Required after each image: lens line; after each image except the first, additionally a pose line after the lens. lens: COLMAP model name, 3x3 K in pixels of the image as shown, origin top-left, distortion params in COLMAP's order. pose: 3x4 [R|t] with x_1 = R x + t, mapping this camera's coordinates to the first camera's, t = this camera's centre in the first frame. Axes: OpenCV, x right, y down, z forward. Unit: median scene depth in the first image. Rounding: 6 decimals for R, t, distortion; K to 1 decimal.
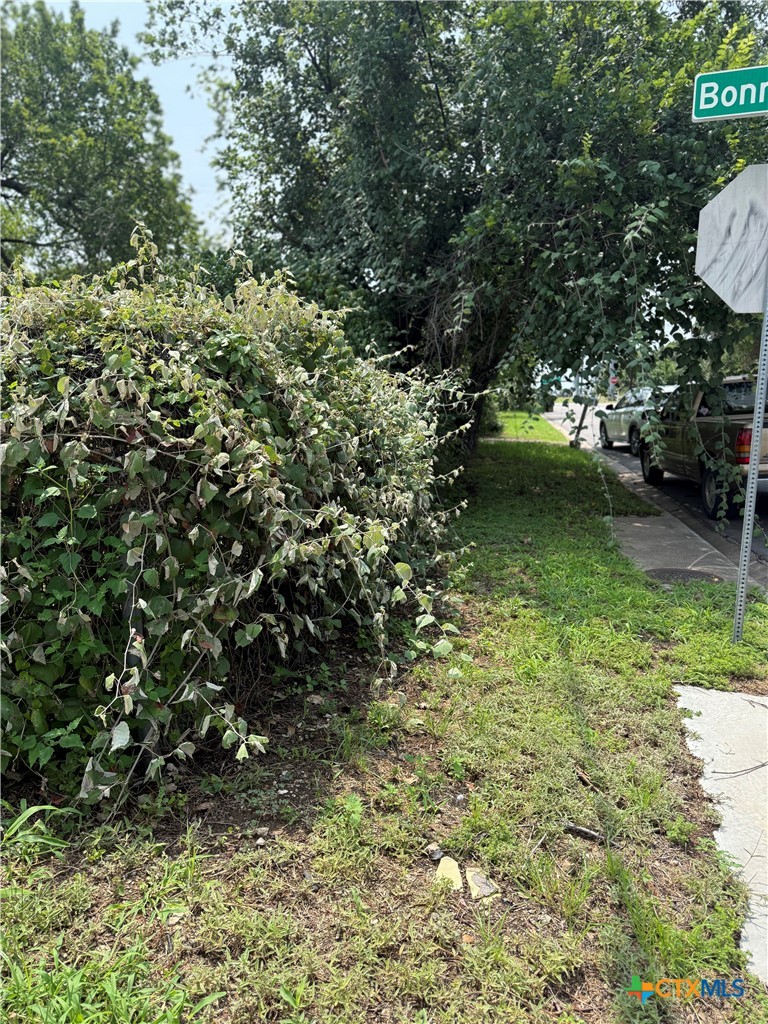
lens RADIAL K [[721.5, 0, 388.3], [0, 721.5, 519.1], [0, 0, 1]] dist [0.057161, -0.075096]
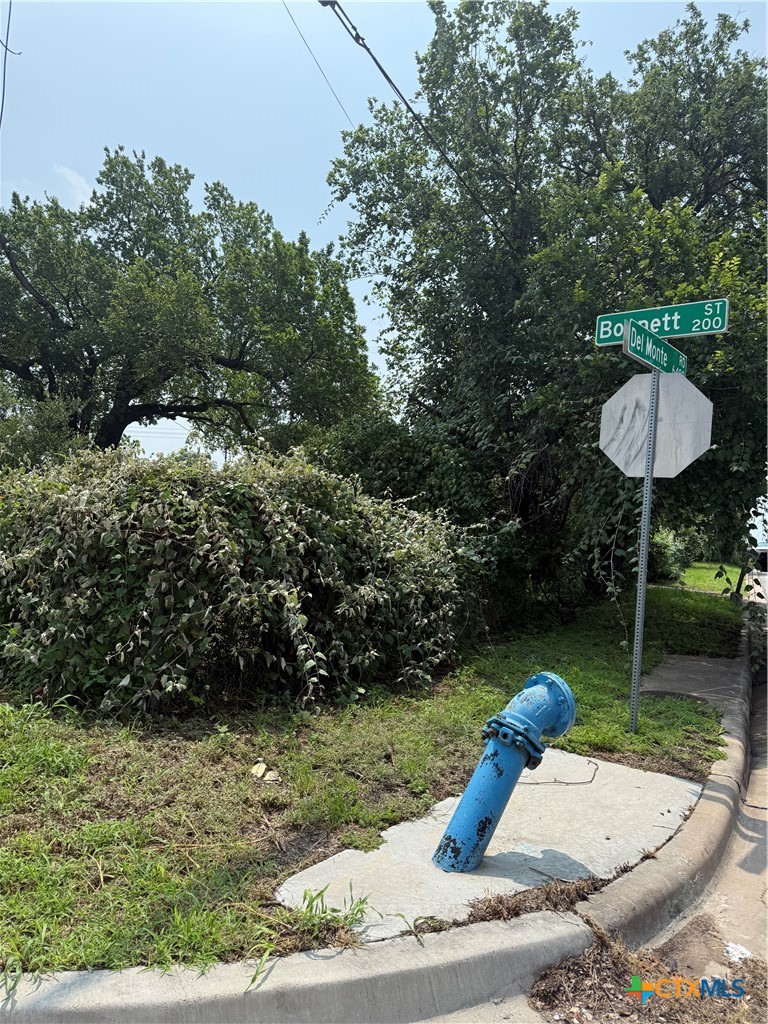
lens RADIAL K [[721.5, 0, 382.6], [0, 721.5, 513.9], [0, 0, 1]] dist [0.057161, -0.075096]
pose [[0.956159, 0.036832, -0.290524, 0.678749], [-0.094834, 0.977545, -0.188184, 0.129007], [0.277069, 0.207485, 0.938181, -0.591555]]
